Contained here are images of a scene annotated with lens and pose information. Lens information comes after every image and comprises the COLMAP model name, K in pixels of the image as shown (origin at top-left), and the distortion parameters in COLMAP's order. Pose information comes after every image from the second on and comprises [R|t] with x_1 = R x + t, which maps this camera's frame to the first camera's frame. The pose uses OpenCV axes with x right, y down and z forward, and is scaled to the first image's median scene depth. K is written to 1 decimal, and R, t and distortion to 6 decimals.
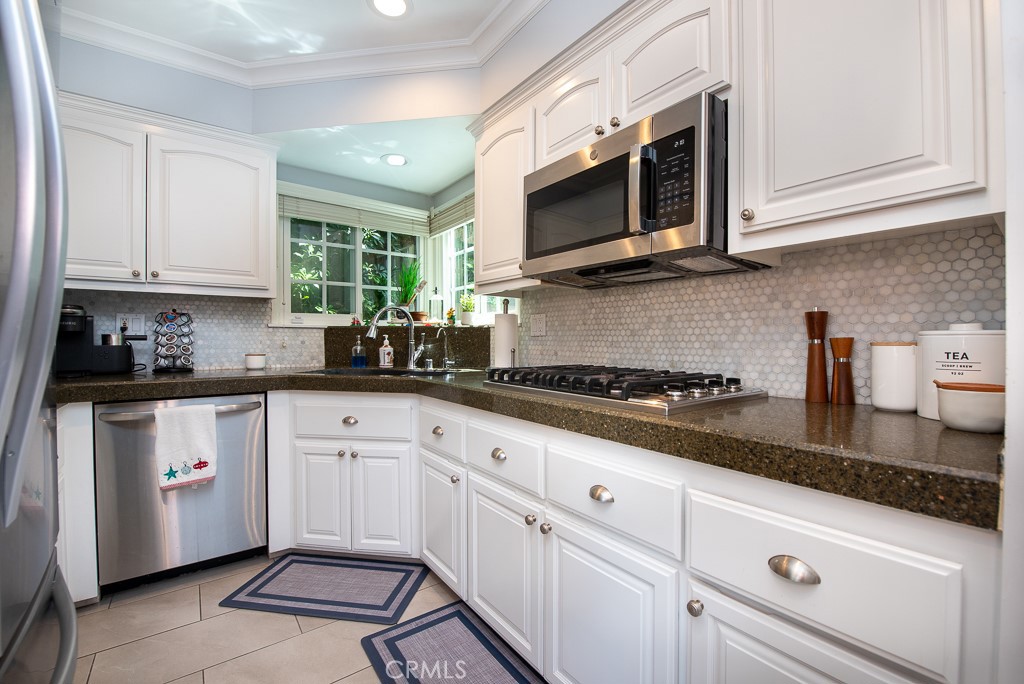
lens RADIAL K [[436.4, 0, 512.0], [0, 436.4, 342.0], [0, 0, 1]] dist [-0.017766, -0.000014]
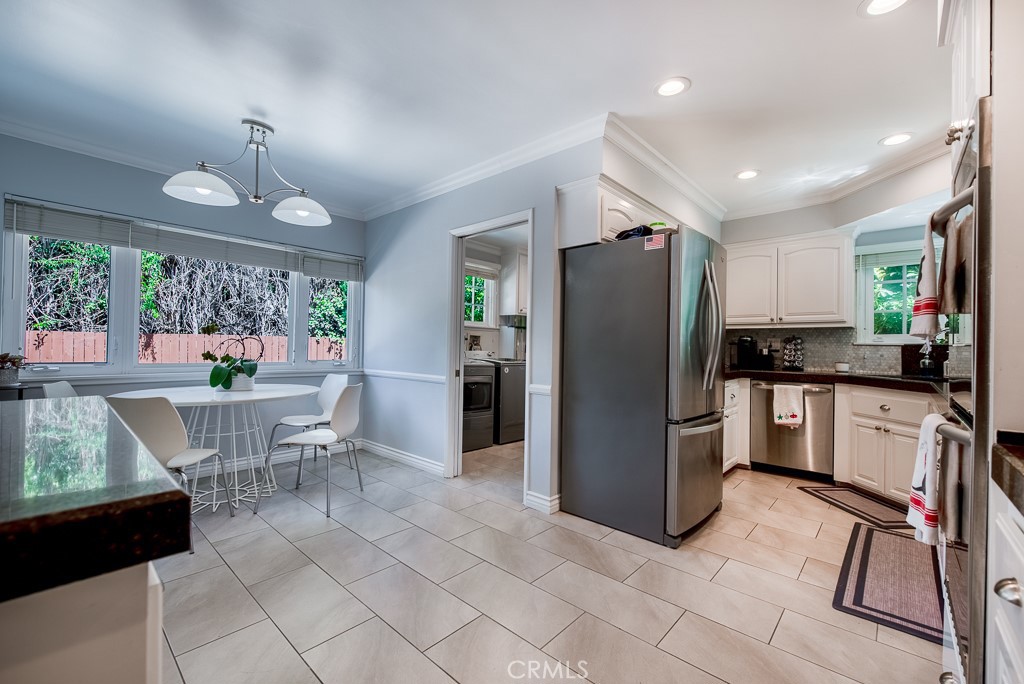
lens RADIAL K [[436.4, 0, 512.0], [0, 436.4, 342.0], [0, 0, 1]] dist [-0.017766, -0.000014]
pose [[0.199692, -0.003491, -0.979853, 0.827384], [-0.022309, 0.999718, -0.008108, -0.007183], [0.979605, 0.023479, 0.199557, -0.570053]]
